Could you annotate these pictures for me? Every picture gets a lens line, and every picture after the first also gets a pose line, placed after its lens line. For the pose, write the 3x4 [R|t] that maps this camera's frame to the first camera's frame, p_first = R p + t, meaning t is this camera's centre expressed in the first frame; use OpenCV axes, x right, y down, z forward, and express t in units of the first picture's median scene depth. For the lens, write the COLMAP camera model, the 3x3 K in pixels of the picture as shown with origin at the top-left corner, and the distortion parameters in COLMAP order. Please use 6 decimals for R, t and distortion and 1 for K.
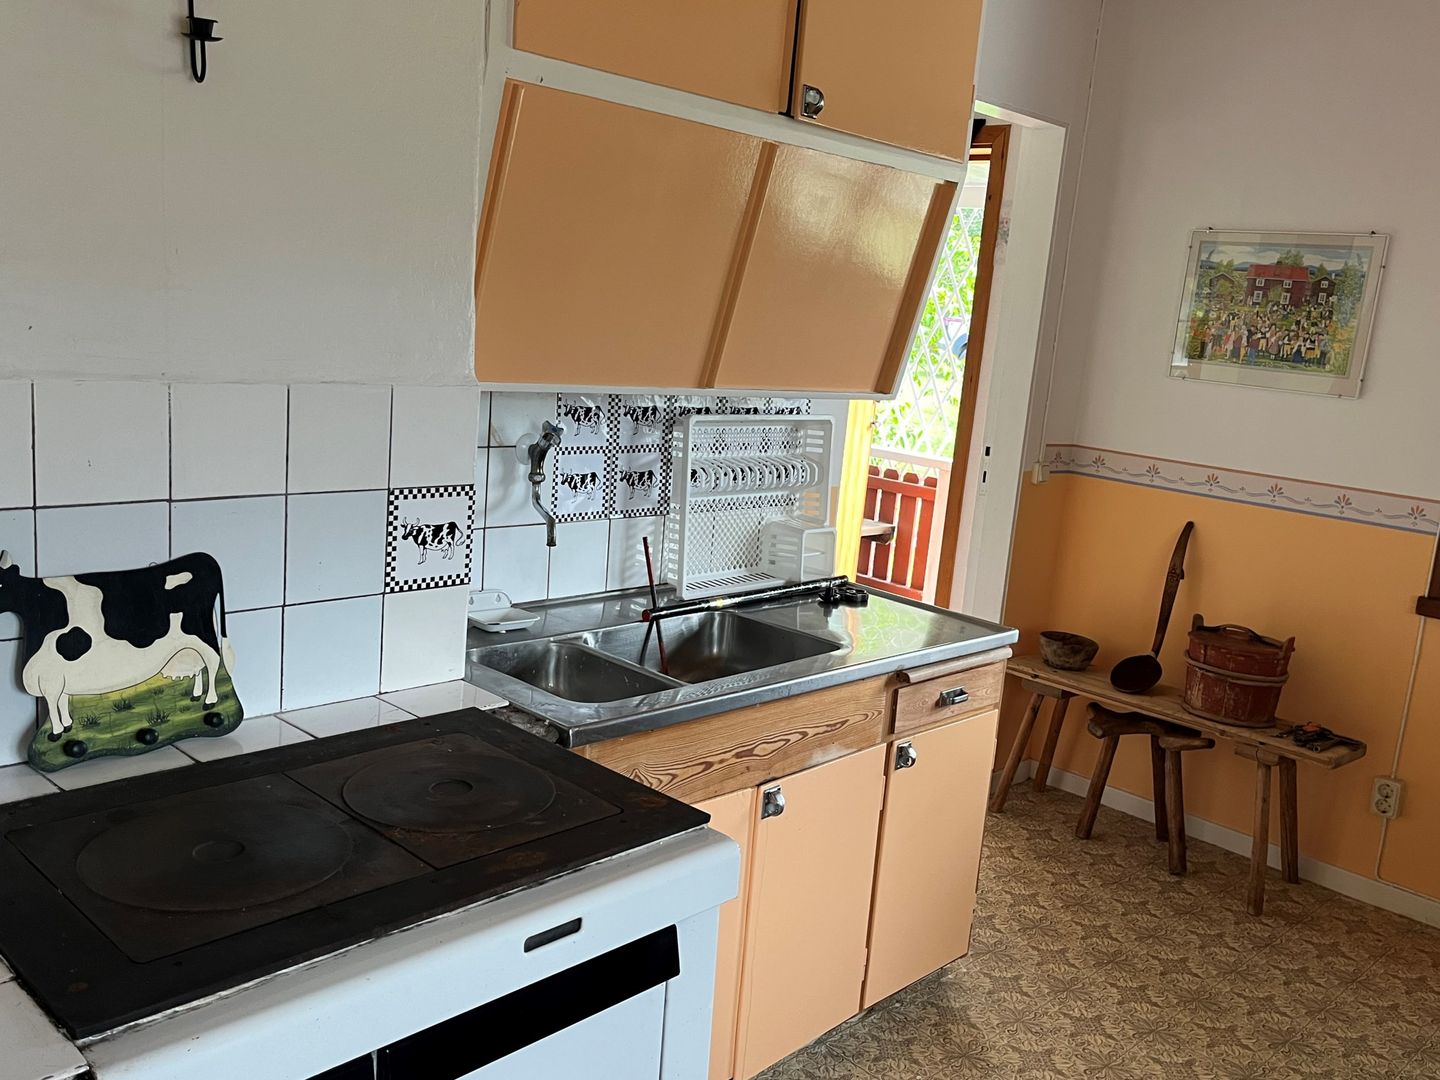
lens RADIAL K [[1274.0, 0, 720.0], [0, 1274.0, 540.0], [0, 0, 1]] dist [0.042290, -0.009404]
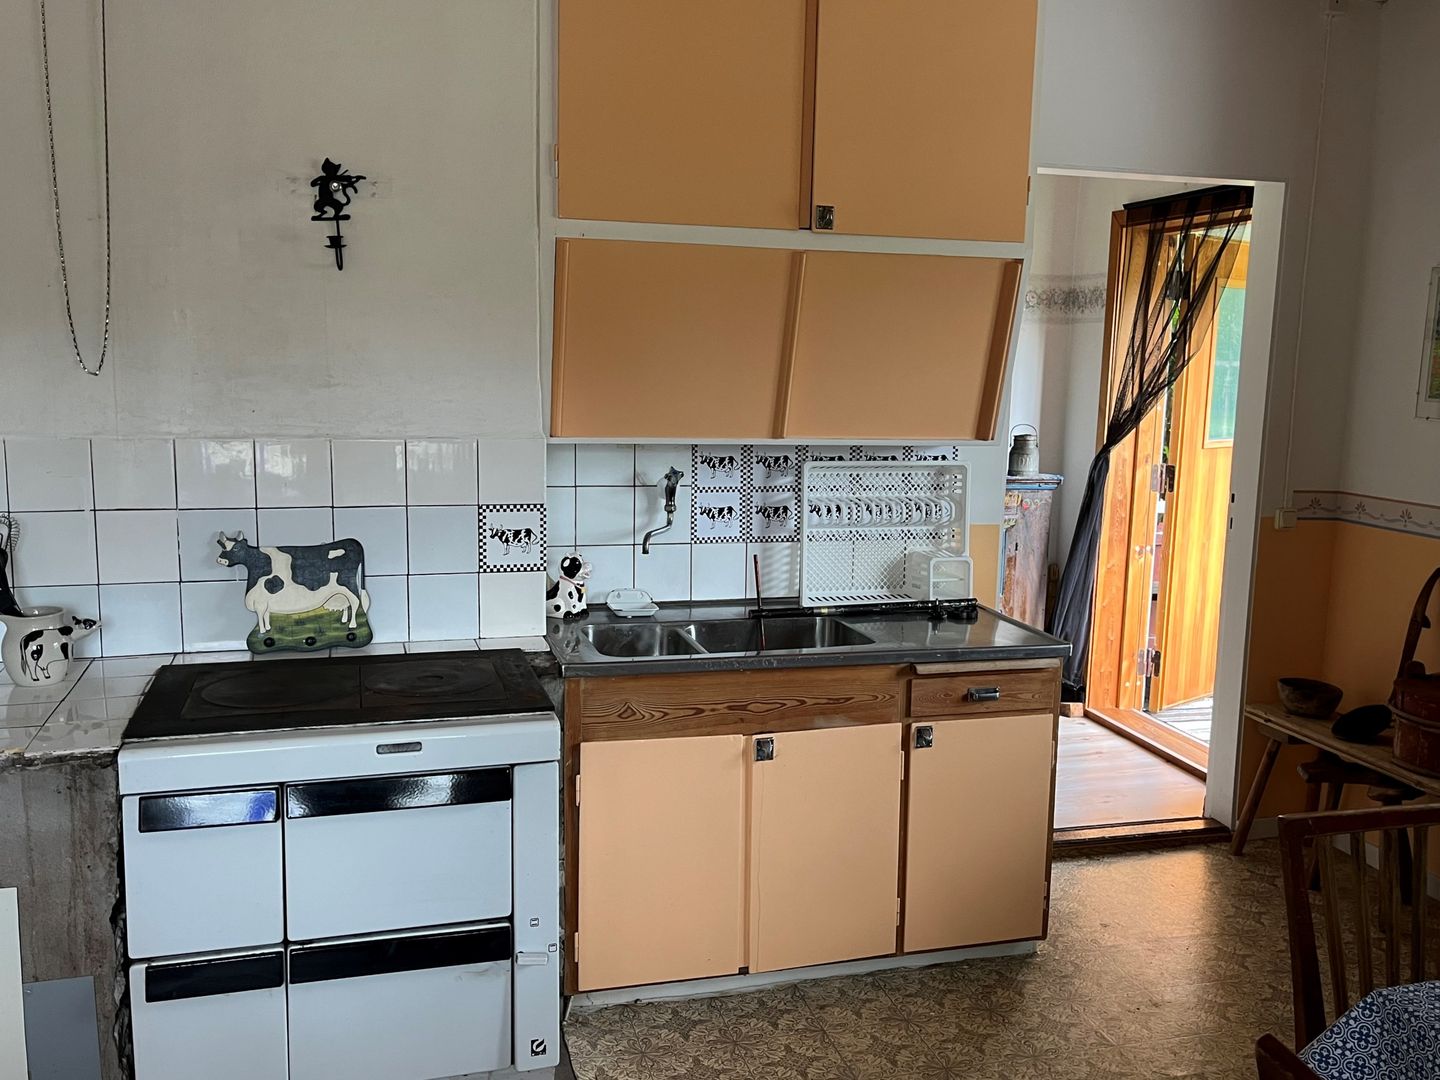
lens RADIAL K [[1274.0, 0, 720.0], [0, 1274.0, 540.0], [0, 0, 1]] dist [0.042290, -0.009404]
pose [[0.861161, 0.003657, -0.508318, 0.744579], [-0.038390, 0.997586, -0.057860, 0.077283], [0.506880, 0.069341, 0.859223, -0.178907]]
